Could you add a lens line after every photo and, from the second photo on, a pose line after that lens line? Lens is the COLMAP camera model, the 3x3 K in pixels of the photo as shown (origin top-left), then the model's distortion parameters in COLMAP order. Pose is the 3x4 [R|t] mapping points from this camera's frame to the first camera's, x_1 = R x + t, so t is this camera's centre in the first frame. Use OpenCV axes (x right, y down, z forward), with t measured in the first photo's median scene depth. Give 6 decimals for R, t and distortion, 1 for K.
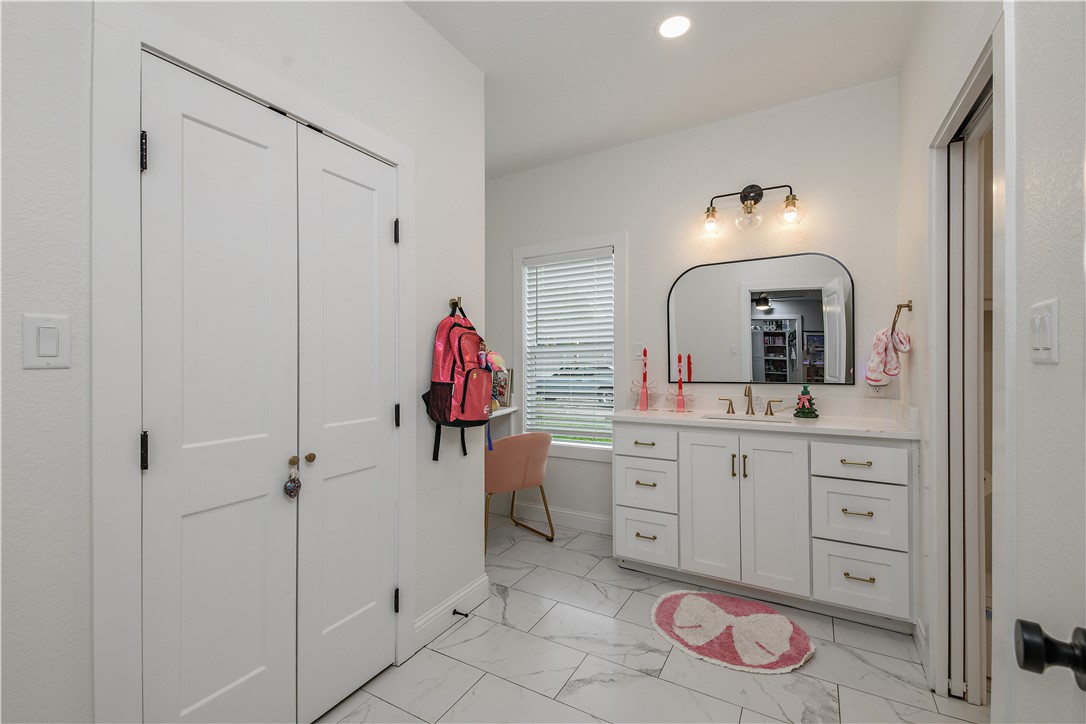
lens RADIAL K [[462.6, 0, 545.6], [0, 462.6, 360.3], [0, 0, 1]] dist [0.014291, -0.000218]
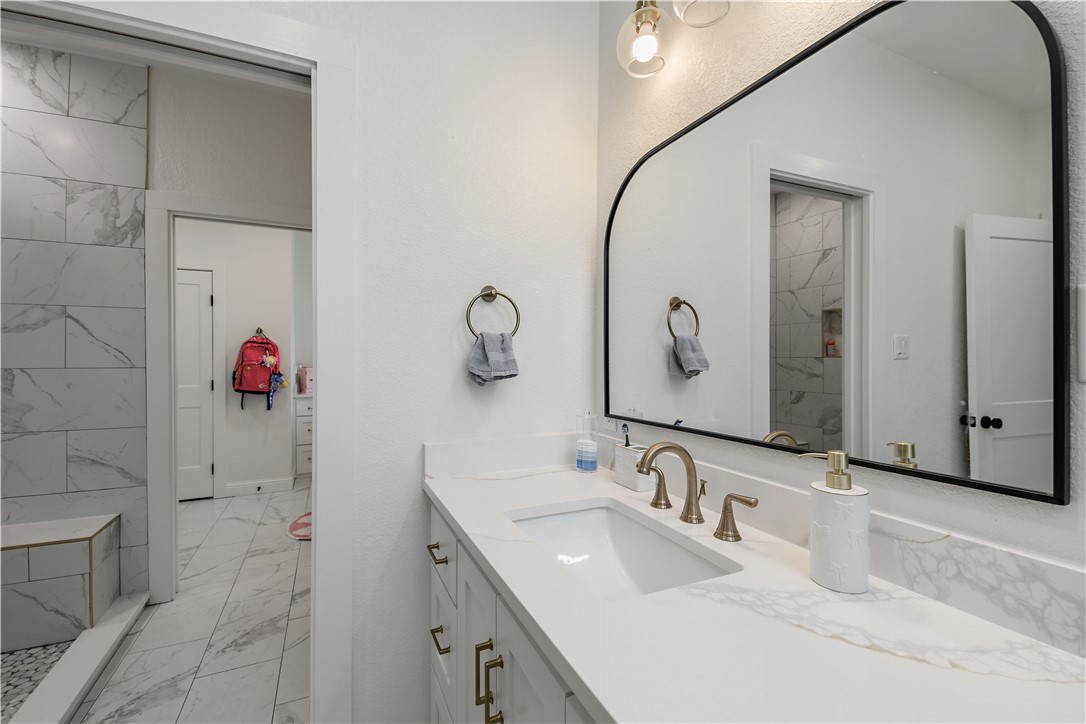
lens RADIAL K [[462.6, 0, 543.5], [0, 462.6, 358.4], [0, 0, 1]] dist [0.014291, -0.000218]
pose [[0.809712, 0.004396, -0.586811, 2.156752], [0.003176, 0.999924, 0.011873, -0.029210], [0.586819, -0.011477, 0.809637, 0.128109]]
